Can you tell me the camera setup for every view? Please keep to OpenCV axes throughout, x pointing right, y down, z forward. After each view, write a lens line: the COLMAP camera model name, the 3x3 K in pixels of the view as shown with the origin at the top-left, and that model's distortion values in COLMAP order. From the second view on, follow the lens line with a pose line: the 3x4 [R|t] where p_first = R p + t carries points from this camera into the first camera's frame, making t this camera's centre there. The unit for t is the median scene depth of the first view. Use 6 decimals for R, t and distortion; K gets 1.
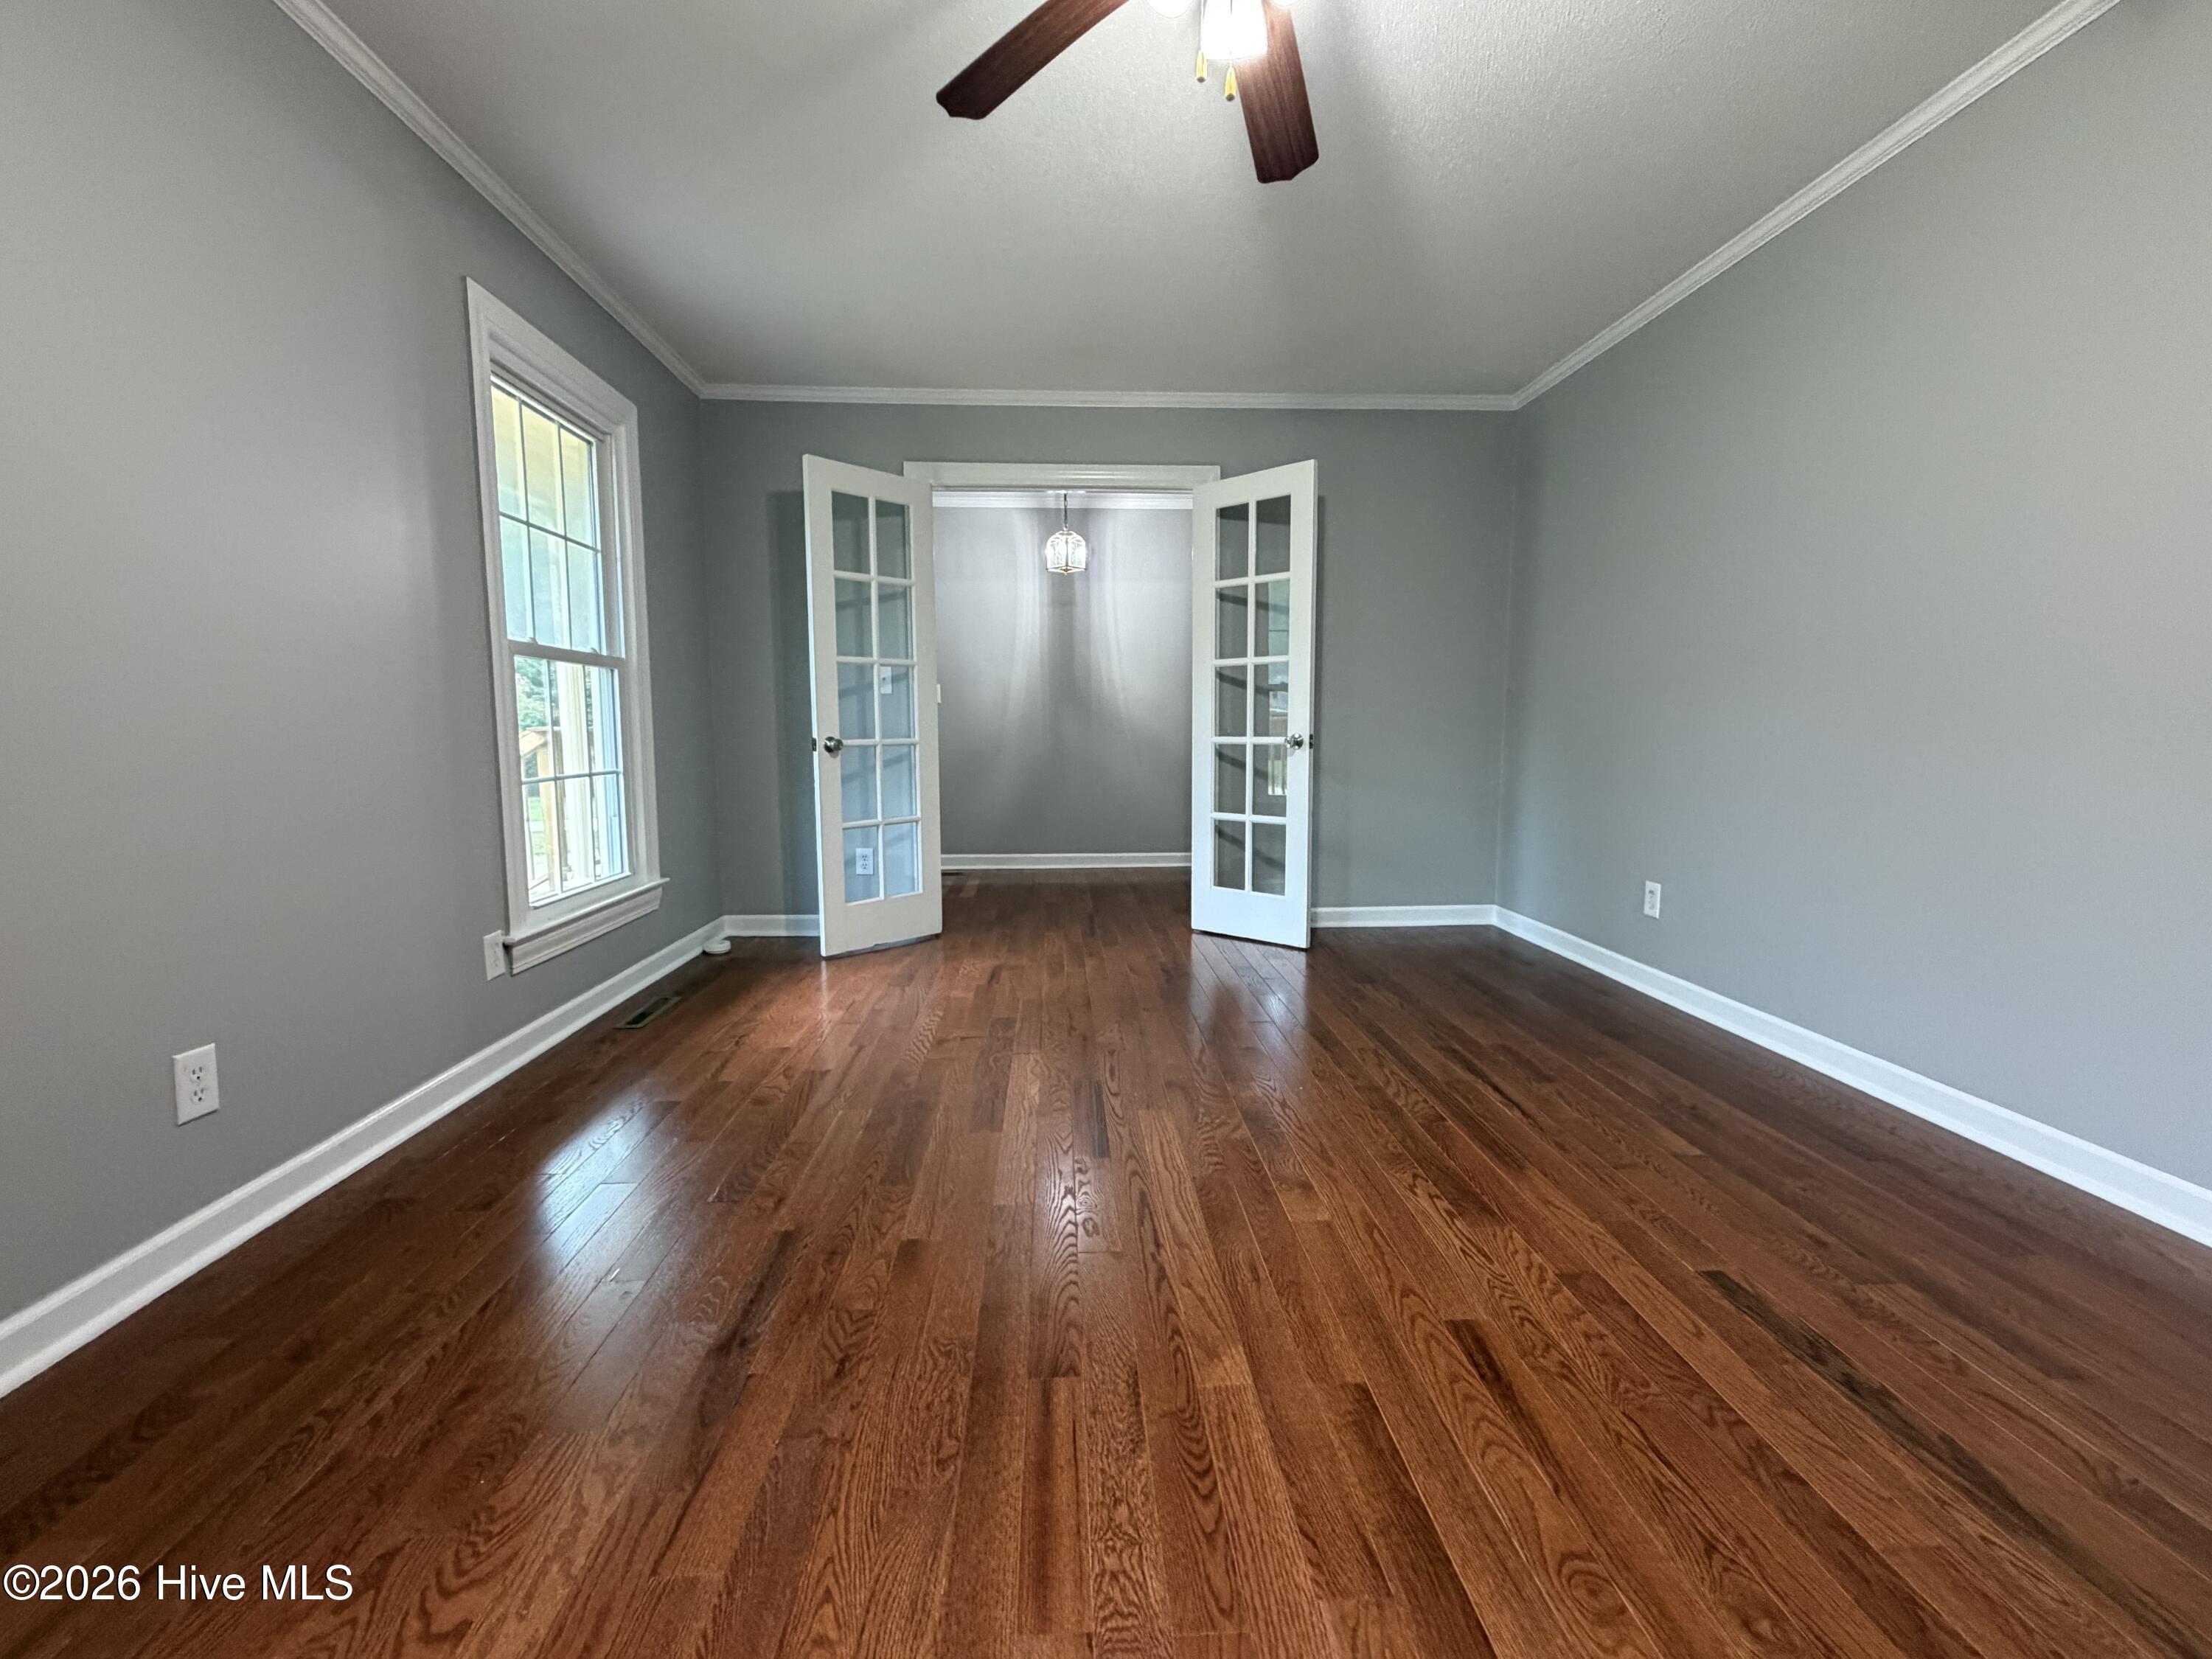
lens RADIAL K [[936.4, 0, 1104.0], [0, 936.4, 832.7], [0, 0, 1]] dist [-0.000240, 0.000567]
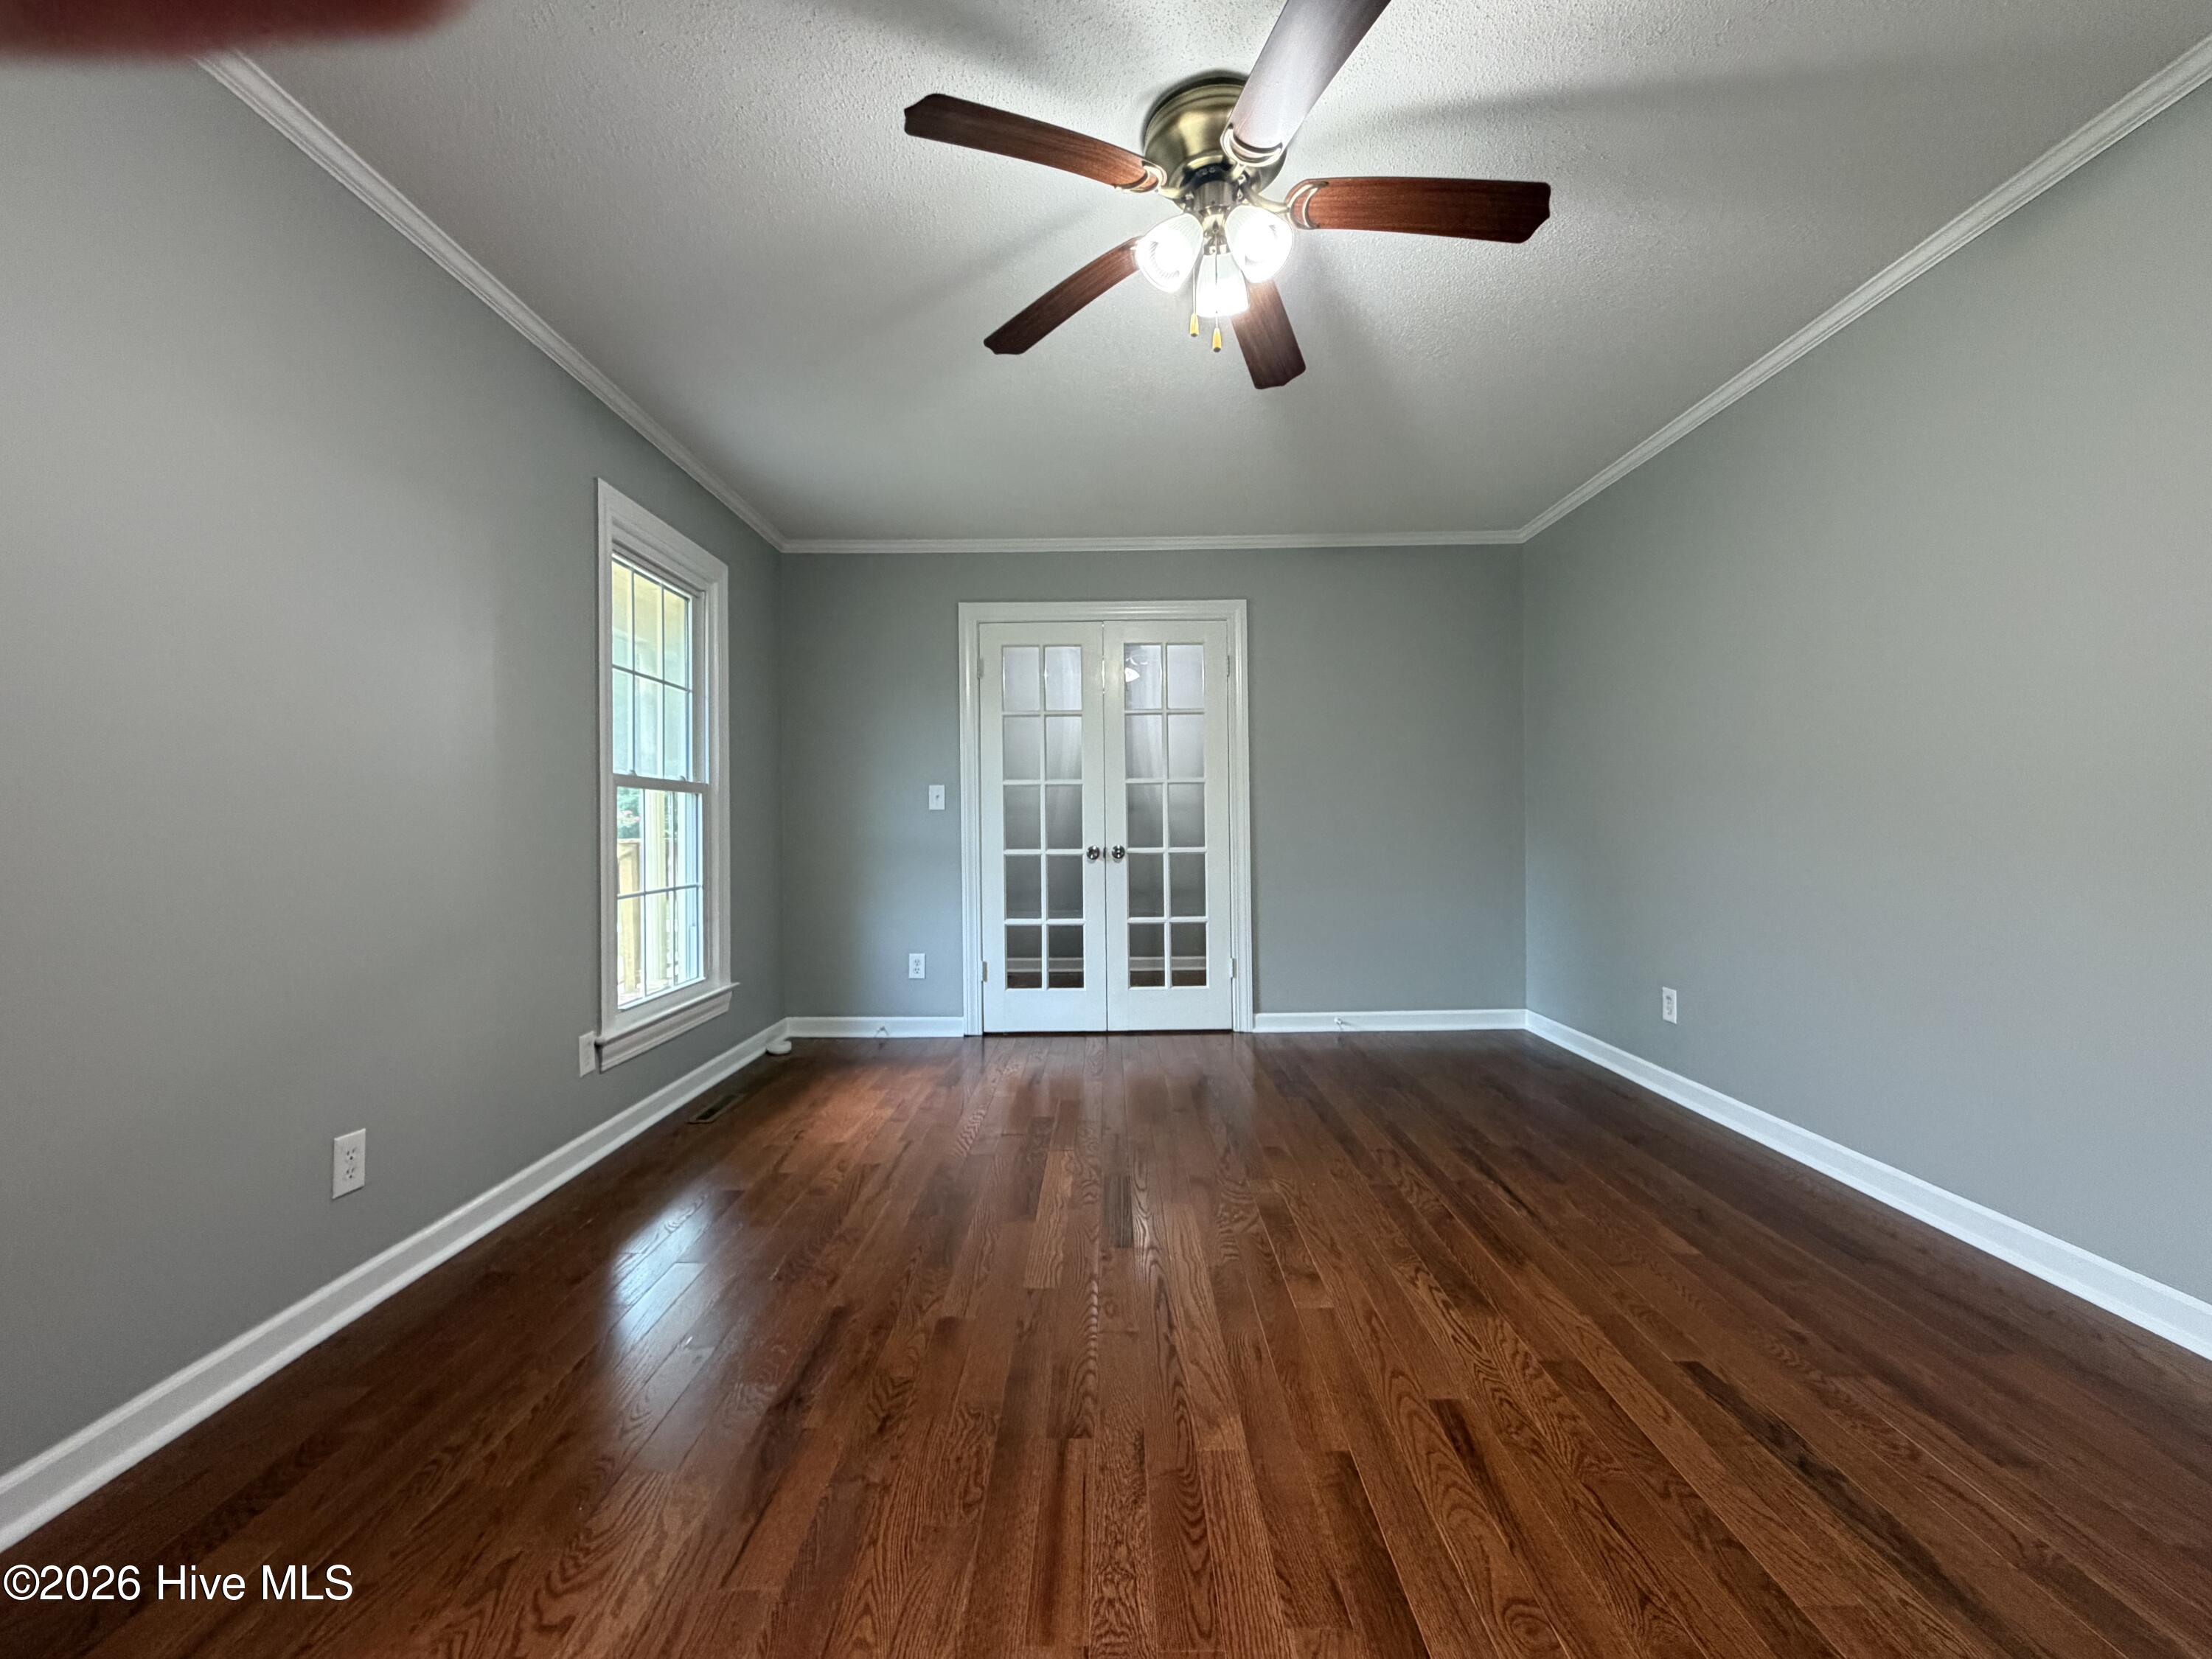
lens RADIAL K [[936.4, 0, 1104.0], [0, 936.4, 832.7], [0, 0, 1]] dist [-0.000240, 0.000567]
pose [[0.998345, -0.007546, -0.057014, 0.055315], [0.001473, 0.994385, -0.105816, -0.021932], [0.057493, 0.105557, 0.992750, -0.183157]]
